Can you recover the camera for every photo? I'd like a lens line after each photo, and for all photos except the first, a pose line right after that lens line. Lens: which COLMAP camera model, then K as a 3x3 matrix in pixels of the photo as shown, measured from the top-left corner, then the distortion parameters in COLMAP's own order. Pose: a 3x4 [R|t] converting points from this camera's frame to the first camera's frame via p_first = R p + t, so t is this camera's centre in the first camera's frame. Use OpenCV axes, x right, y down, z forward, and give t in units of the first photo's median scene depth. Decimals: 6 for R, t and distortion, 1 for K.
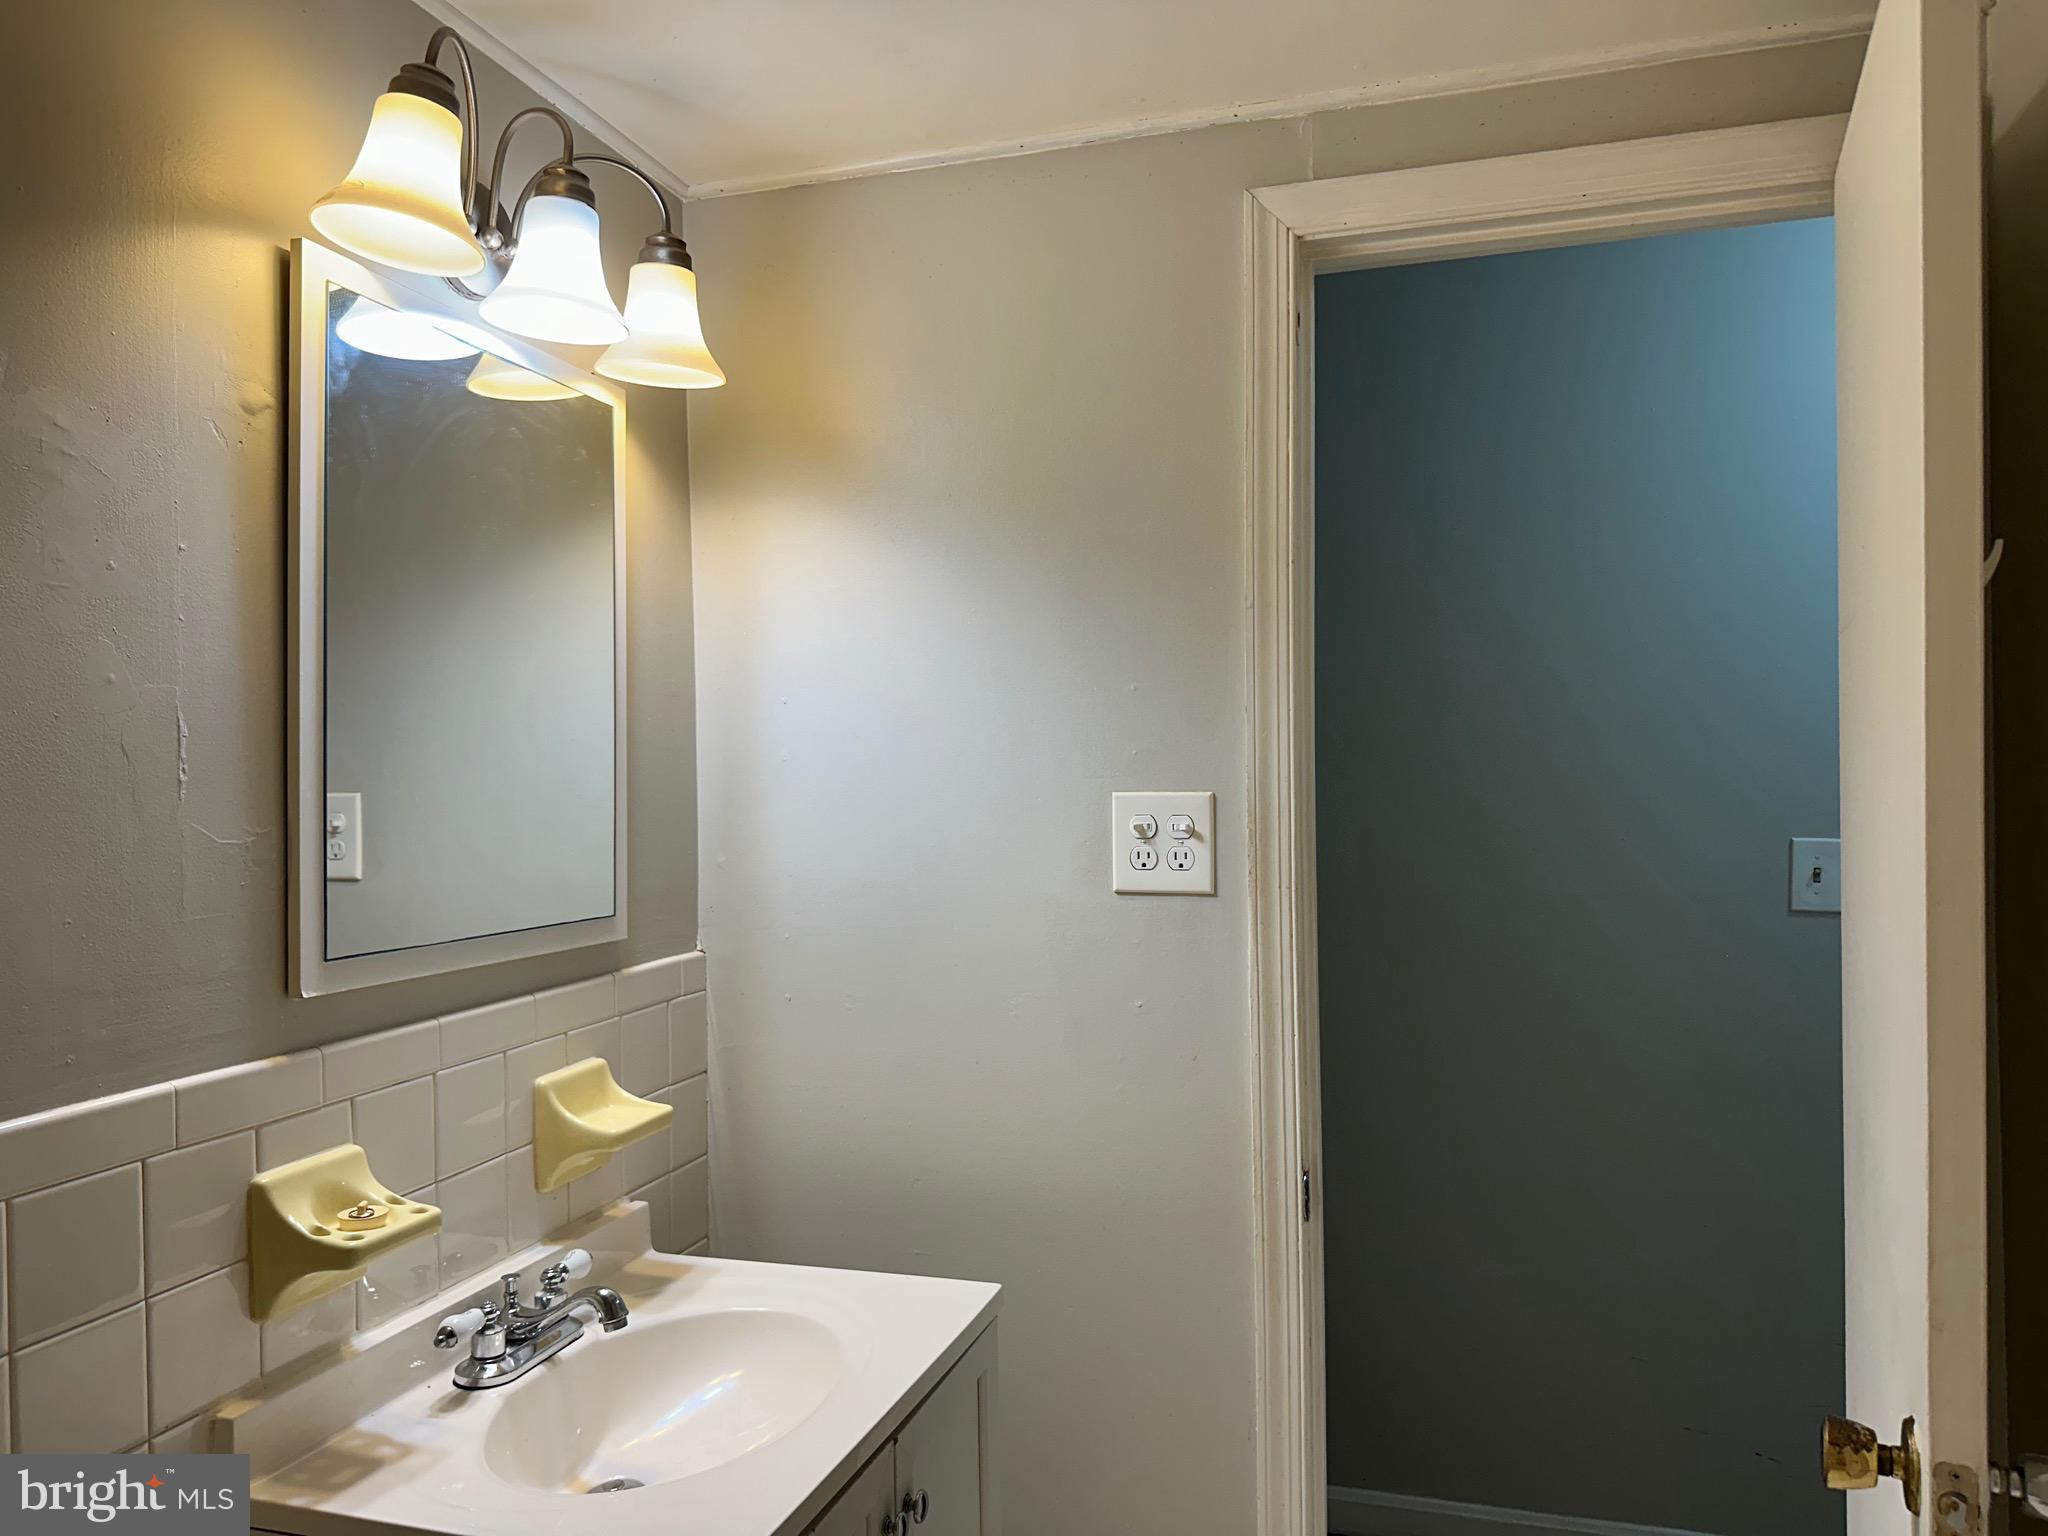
lens RADIAL K [[1445.1, 0, 1024.0], [0, 1445.1, 768.0], [0, 0, 1]] dist [0.073142, -0.096738]
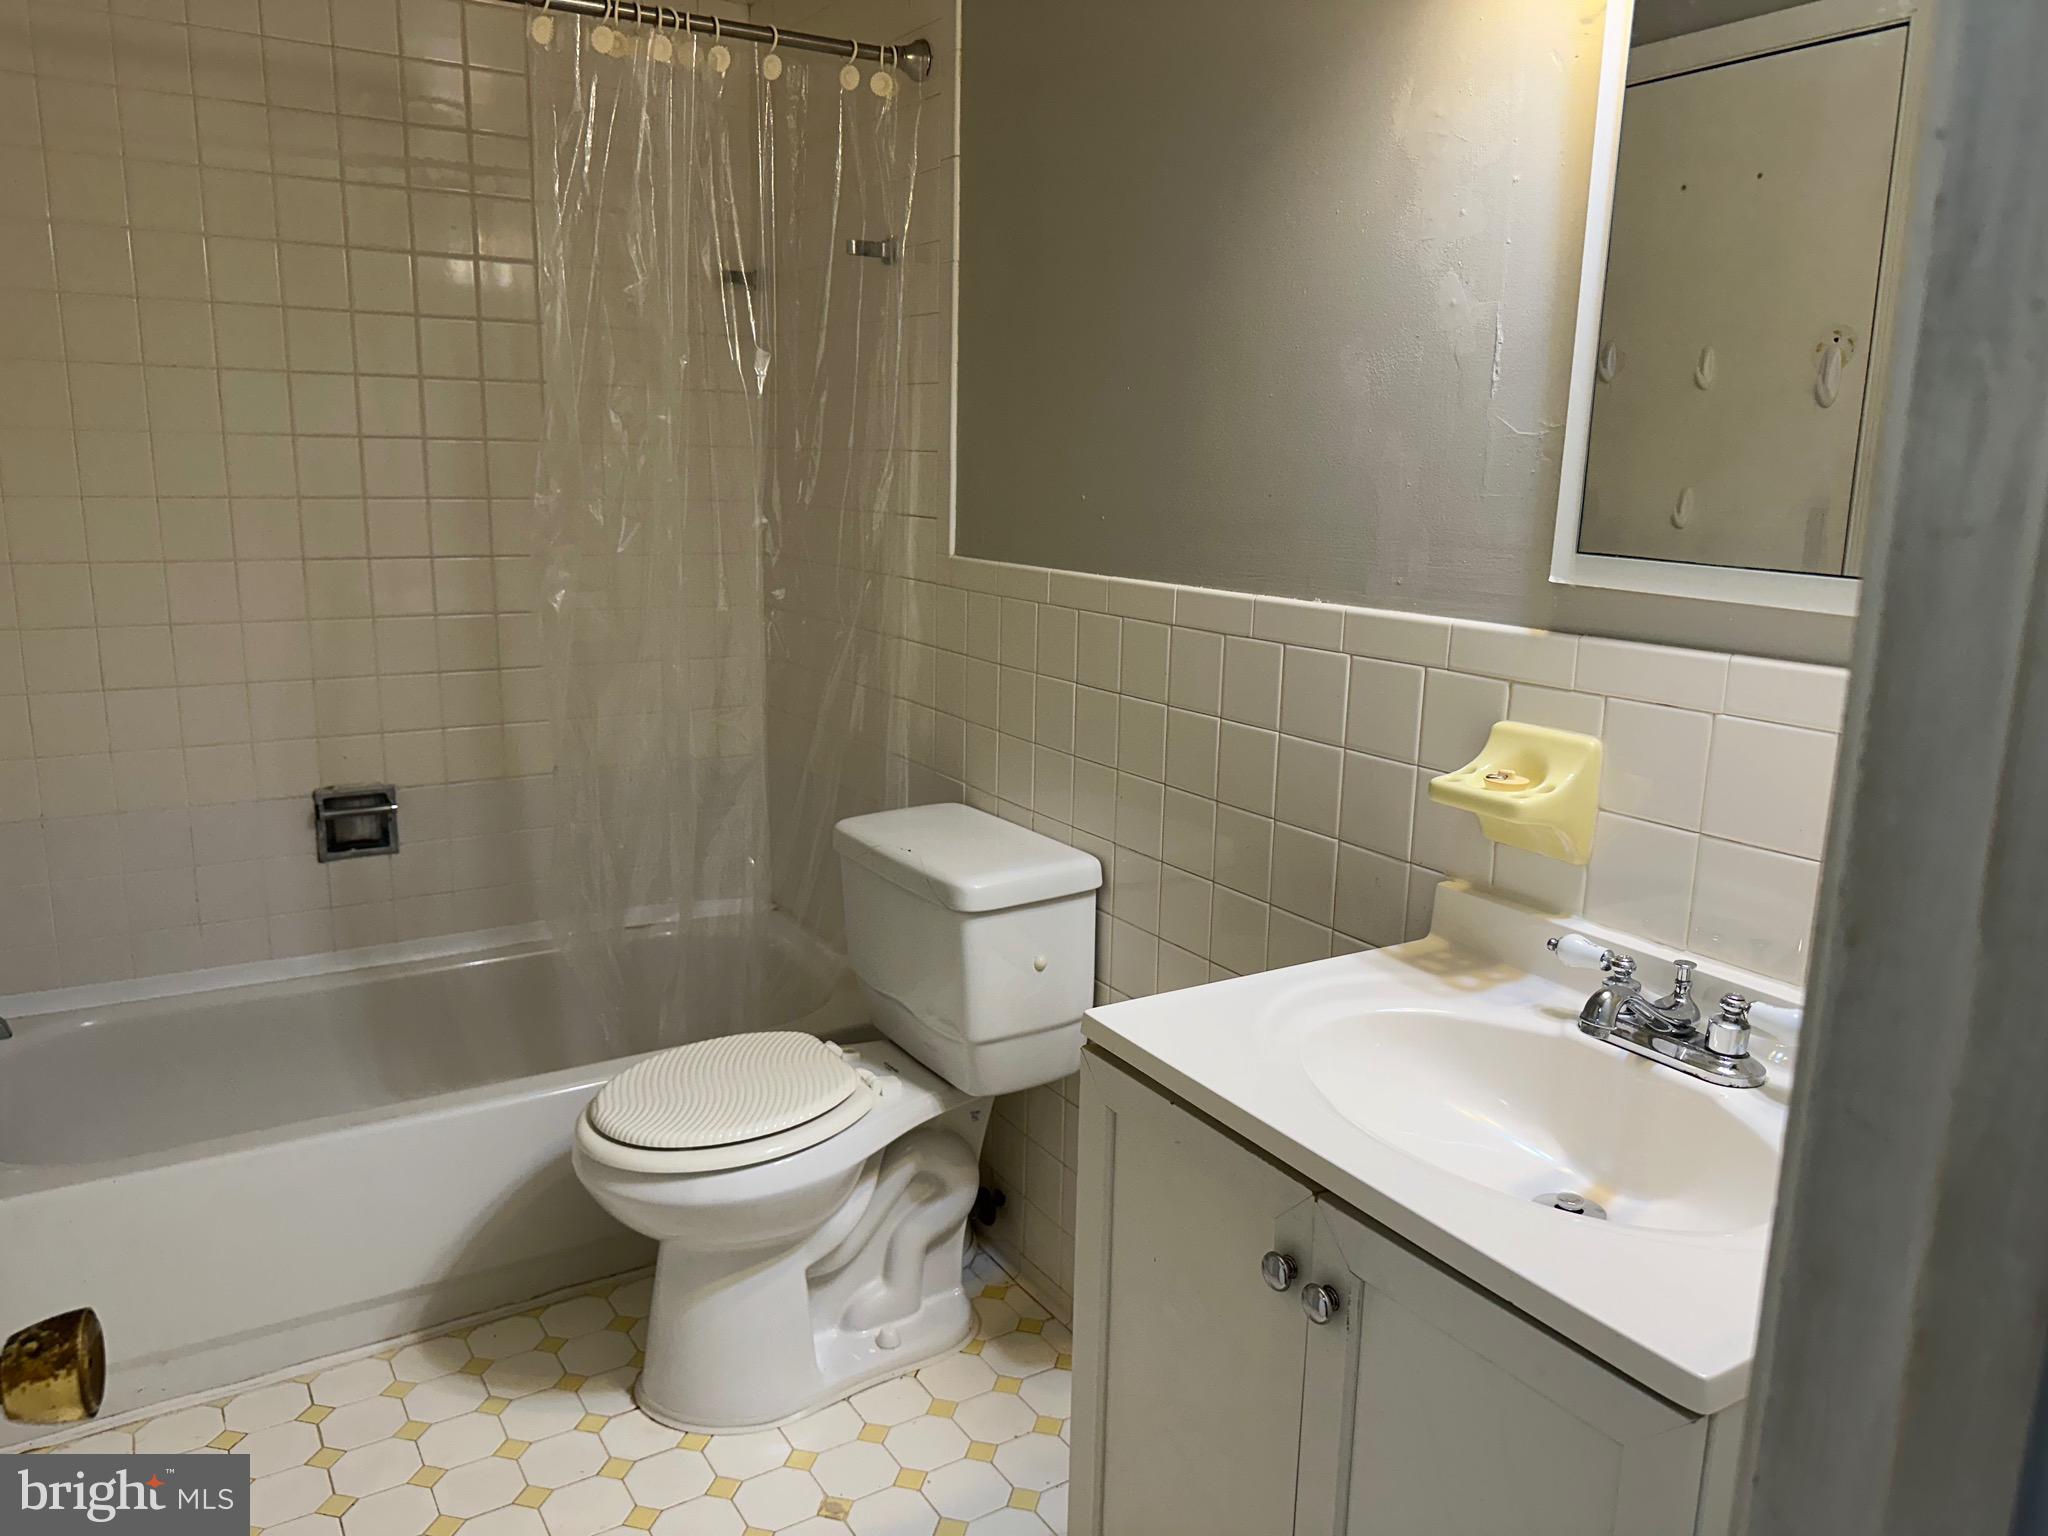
lens RADIAL K [[1445.1, 0, 1024.0], [0, 1445.1, 768.0], [0, 0, 1]] dist [0.073142, -0.096738]
pose [[-0.654893, 0.152787, -0.740116, 0.617604], [-0.013870, 0.976755, 0.213910, 0.066867], [0.755594, 0.150353, -0.637551, 1.462520]]
